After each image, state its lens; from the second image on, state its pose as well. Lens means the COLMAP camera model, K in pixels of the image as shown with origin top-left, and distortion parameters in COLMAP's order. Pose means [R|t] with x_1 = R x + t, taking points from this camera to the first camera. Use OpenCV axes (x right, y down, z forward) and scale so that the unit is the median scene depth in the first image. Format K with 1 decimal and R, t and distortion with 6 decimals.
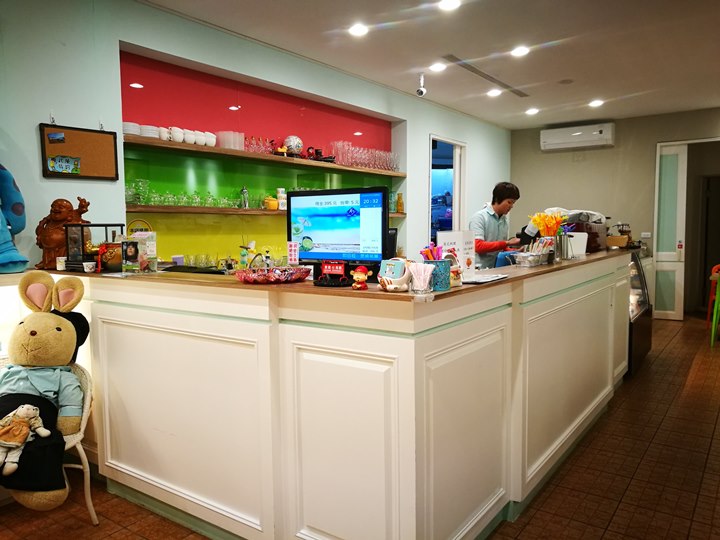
lens RADIAL K [[560.4, 0, 360.0], [0, 560.4, 270.0], [0, 0, 1]] dist [0.006716, 0.010682]
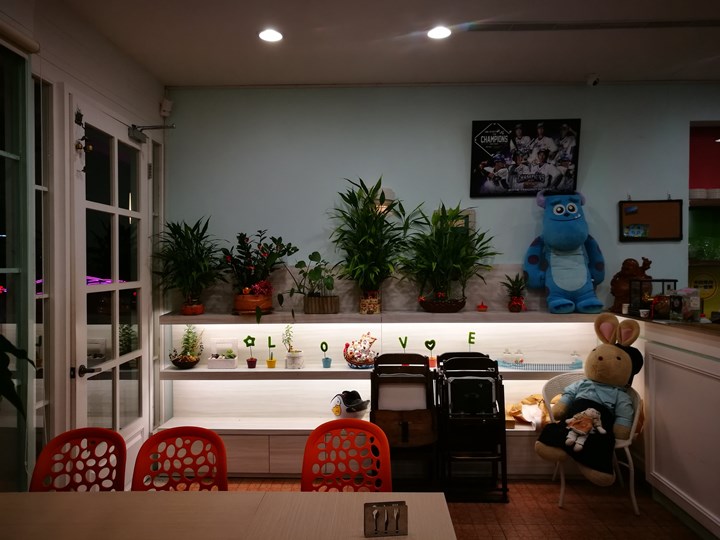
lens RADIAL K [[560.4, 0, 360.0], [0, 560.4, 270.0], [0, 0, 1]] dist [0.006716, 0.010682]
pose [[0.547985, 0.012457, -0.836395, 0.230694], [-0.068732, 0.997179, -0.030179, -0.020579], [0.833659, 0.074025, 0.547296, -0.247413]]
